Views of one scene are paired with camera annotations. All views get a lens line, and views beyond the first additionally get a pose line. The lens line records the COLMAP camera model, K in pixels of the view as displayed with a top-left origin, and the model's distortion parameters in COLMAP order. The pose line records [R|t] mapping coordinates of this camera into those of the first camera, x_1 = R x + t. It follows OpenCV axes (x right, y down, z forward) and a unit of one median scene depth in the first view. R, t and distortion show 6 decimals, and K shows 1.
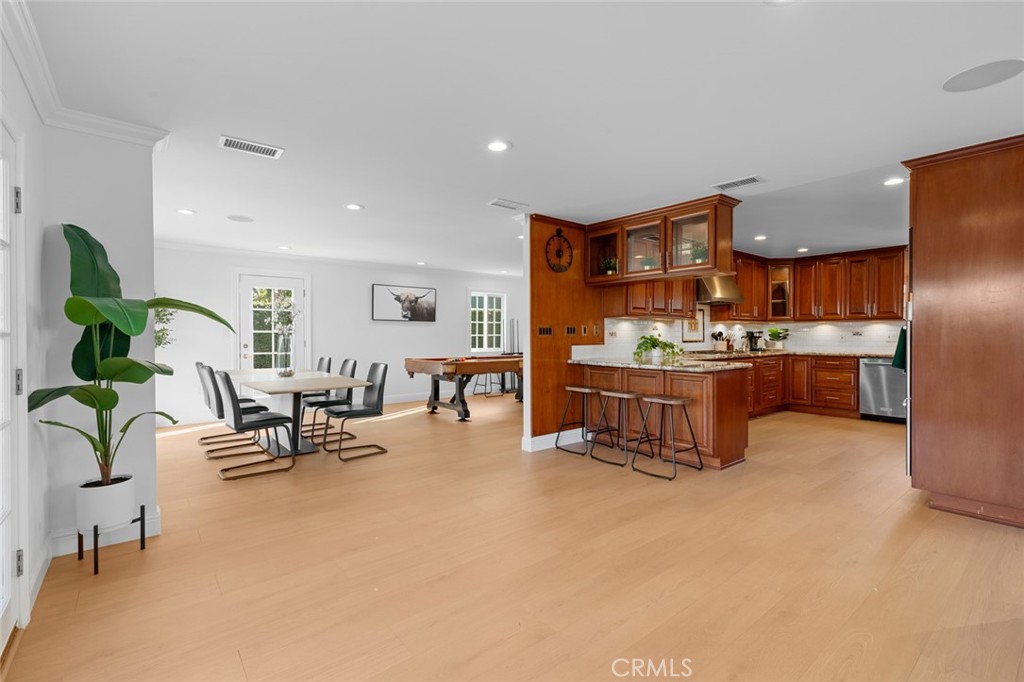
lens RADIAL K [[462.6, 0, 519.0], [0, 462.6, 338.6], [0, 0, 1]] dist [0.013368, -0.000659]
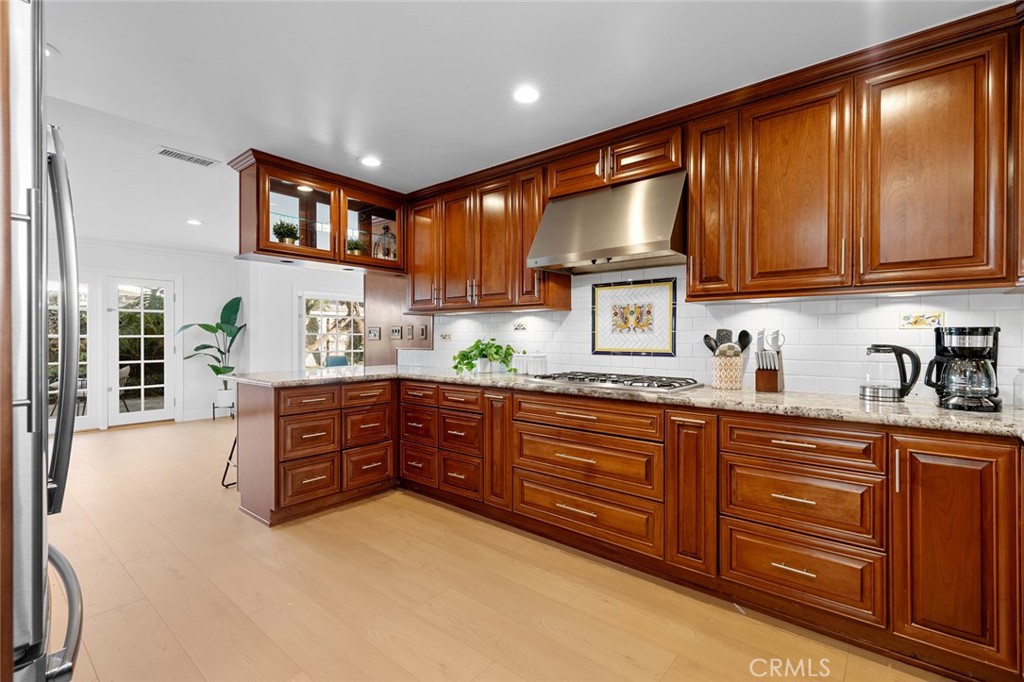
lens RADIAL K [[462.6, 0, 521.2], [0, 462.6, 336.4], [0, 0, 1]] dist [0.013368, -0.000659]
pose [[0.196942, 0.003364, -0.980409, 0.984213], [-0.007538, 0.999970, 0.001917, -0.012817], [0.980386, 0.007013, 0.196962, 0.993284]]
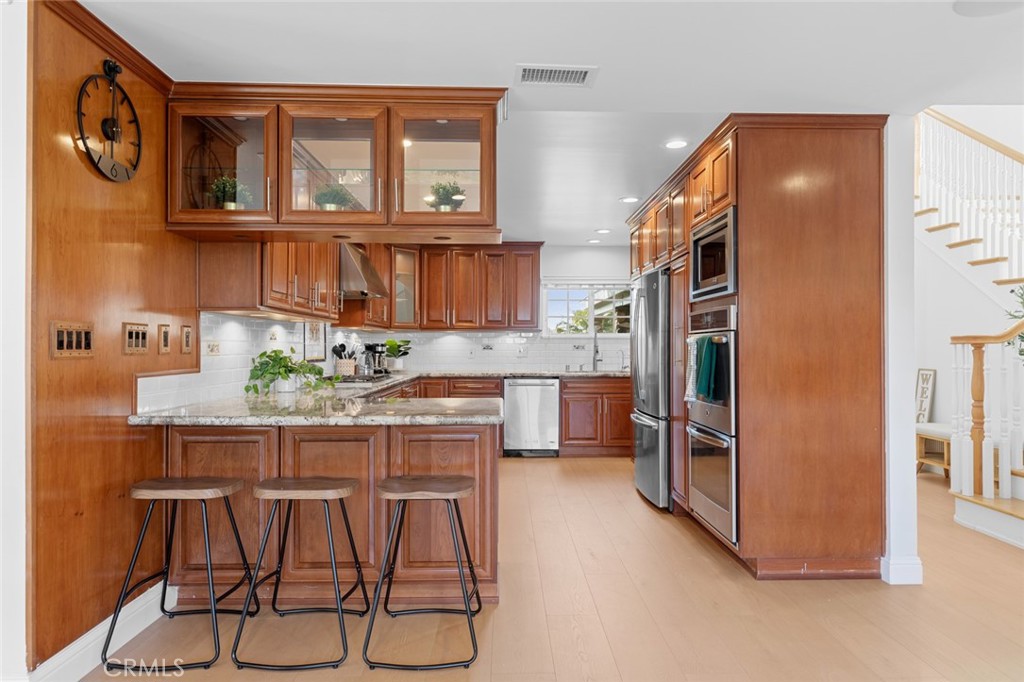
lens RADIAL K [[623.2, 0, 513.5], [0, 623.2, 342.1], [0, 0, 1]] dist [-0.000269, -0.002016]
pose [[0.622569, 0.007186, 0.782532, -0.091014], [0.006640, 0.999873, -0.014465, -0.004994], [-0.782536, 0.014201, 0.622443, 0.406354]]
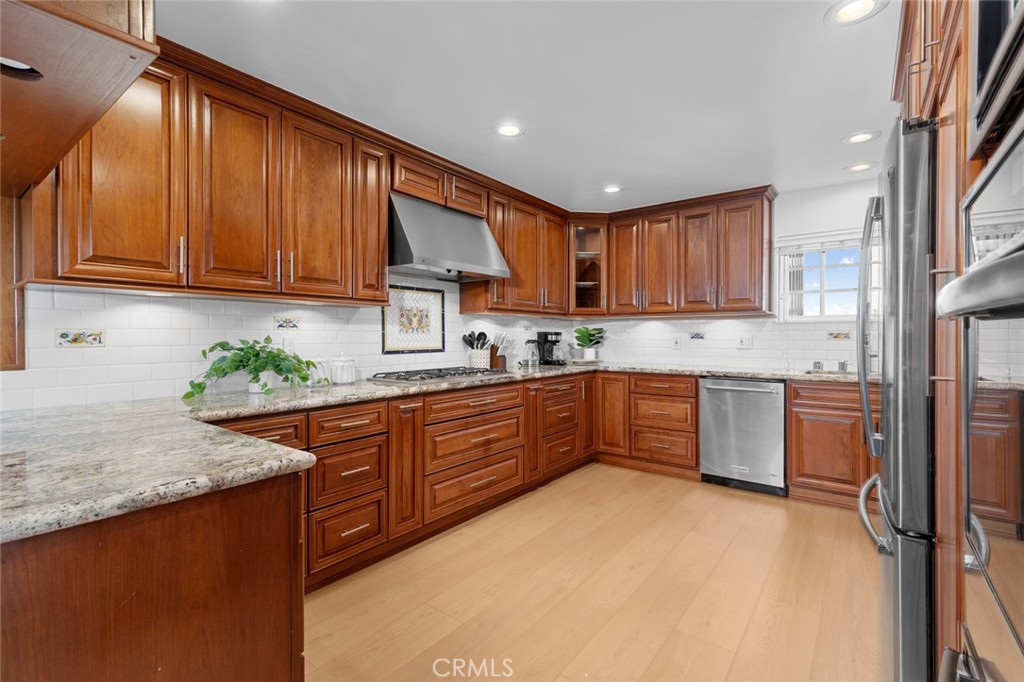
lens RADIAL K [[462.6, 0, 512.6], [0, 462.6, 336.0], [0, 0, 1]] dist [0.013368, -0.000659]
pose [[0.972364, -0.000095, 0.233471, 0.445722], [0.002182, 0.999960, -0.008684, -0.007274], [-0.233461, 0.008953, 0.972325, 0.592417]]
